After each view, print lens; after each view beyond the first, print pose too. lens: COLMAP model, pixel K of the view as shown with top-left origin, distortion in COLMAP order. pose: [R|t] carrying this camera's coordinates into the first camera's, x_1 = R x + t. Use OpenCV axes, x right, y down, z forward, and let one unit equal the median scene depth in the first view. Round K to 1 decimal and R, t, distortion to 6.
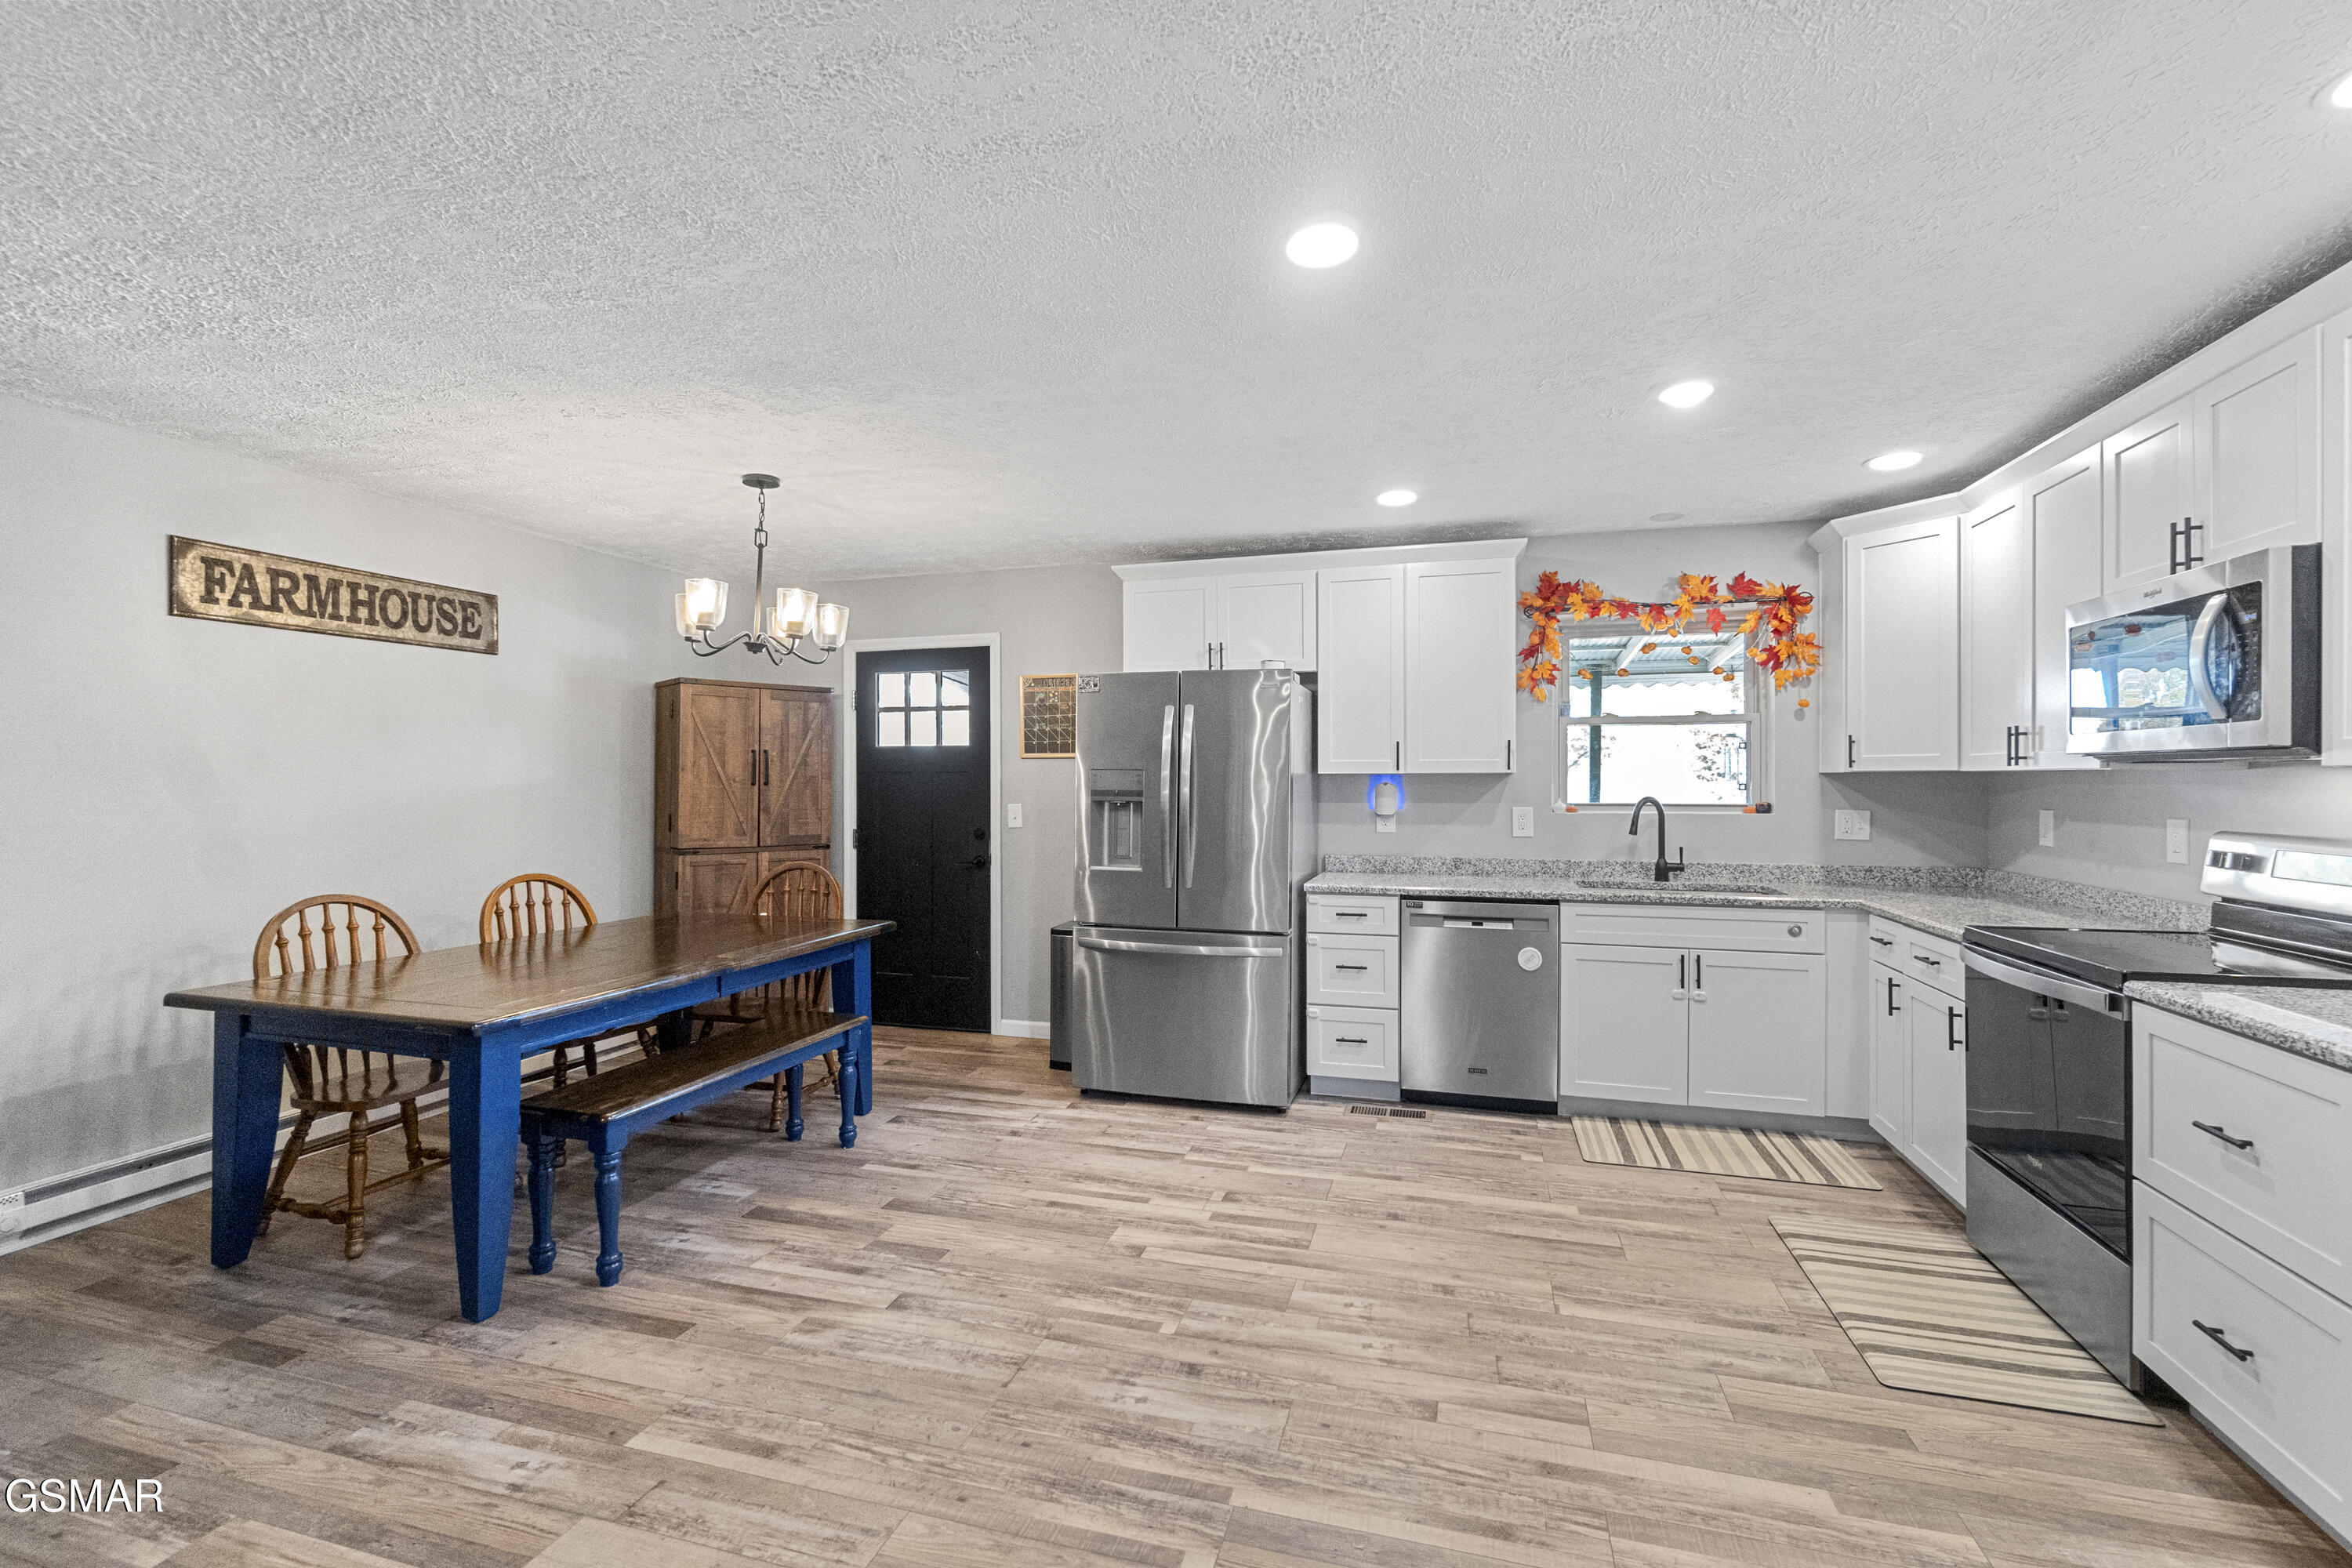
lens RADIAL K [[1030.7, 0, 1170.9], [0, 1030.7, 781.8], [0, 0, 1]] dist [-0.001385, 0.000417]
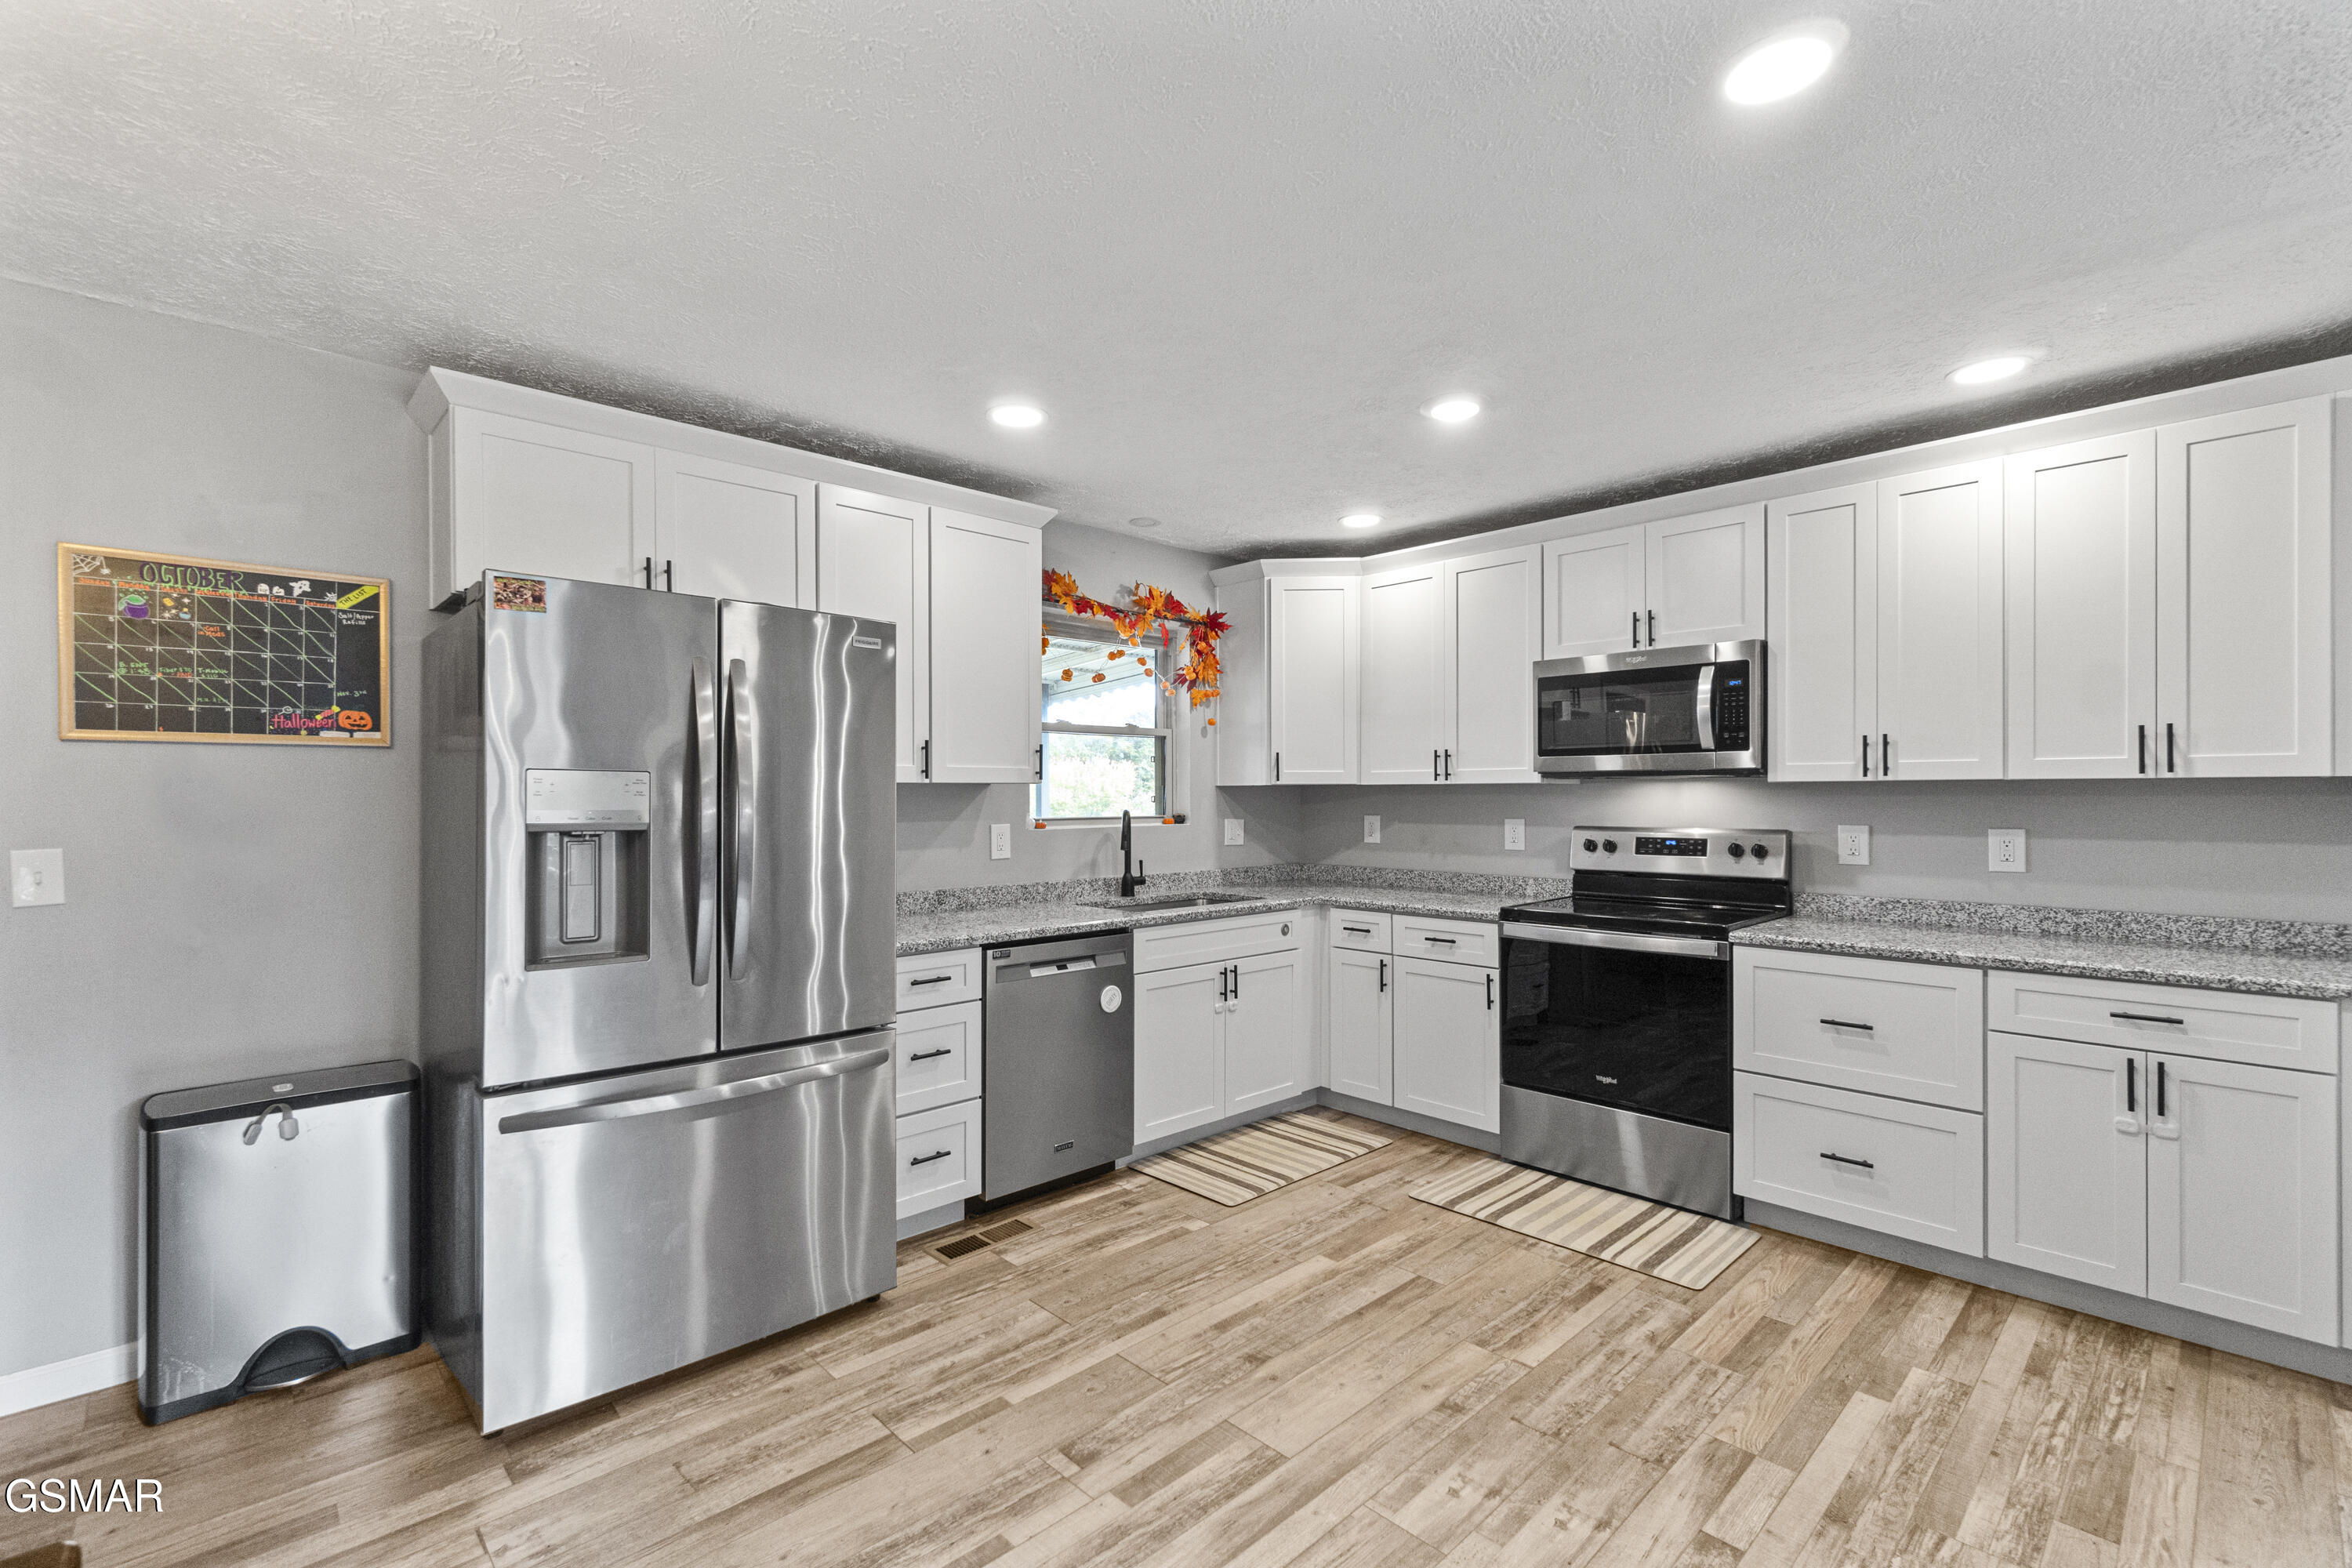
lens RADIAL K [[1036.5, 0, 1172.5], [0, 1036.5, 792.0], [0, 0, 1]] dist [0.001250, 0.000037]
pose [[0.501213, 0.001366, 0.865323, -0.384878], [0.003277, 0.999989, -0.003477, 0.002120], [-0.865318, 0.004578, 0.501203, 0.530066]]
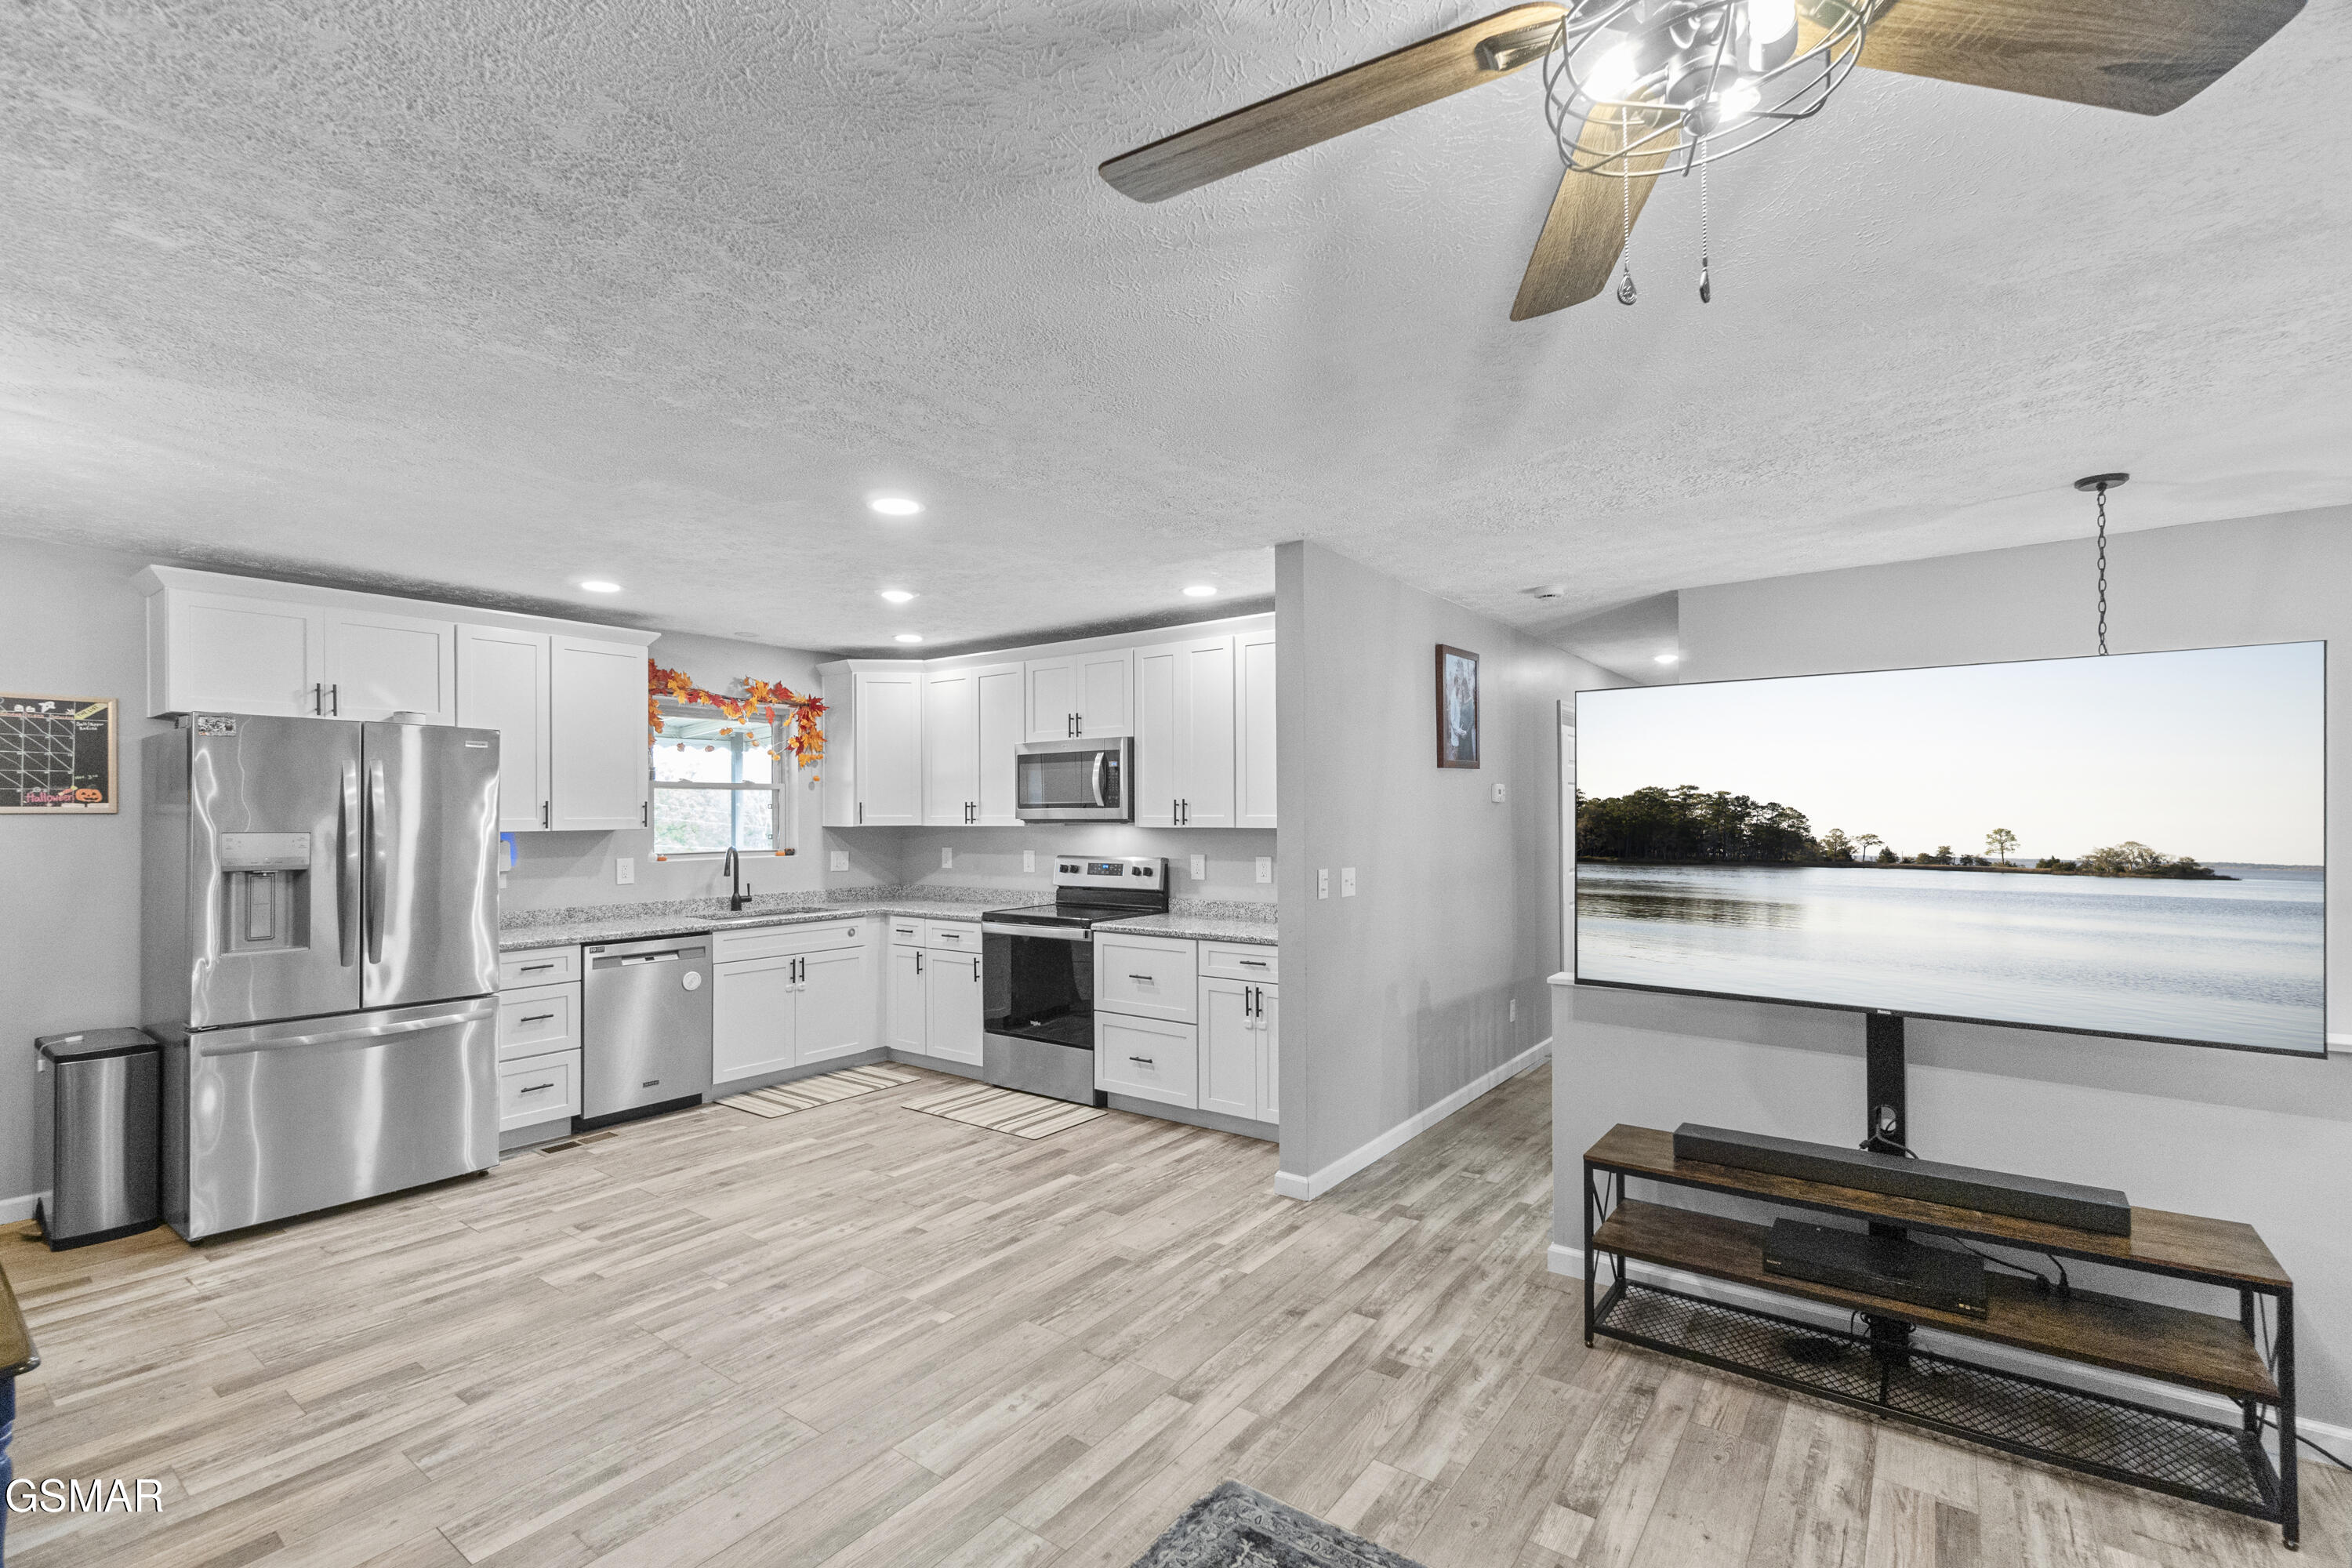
lens RADIAL K [[1041.5, 0, 1176.8], [0, 1041.5, 807.1], [0, 0, 1]] dist [-0.002139, 0.000247]
pose [[0.340797, 0.005721, 0.940120, -0.639070], [0.006340, 0.999945, -0.008383, -0.022176], [-0.940116, 0.008817, 0.340742, 0.028692]]
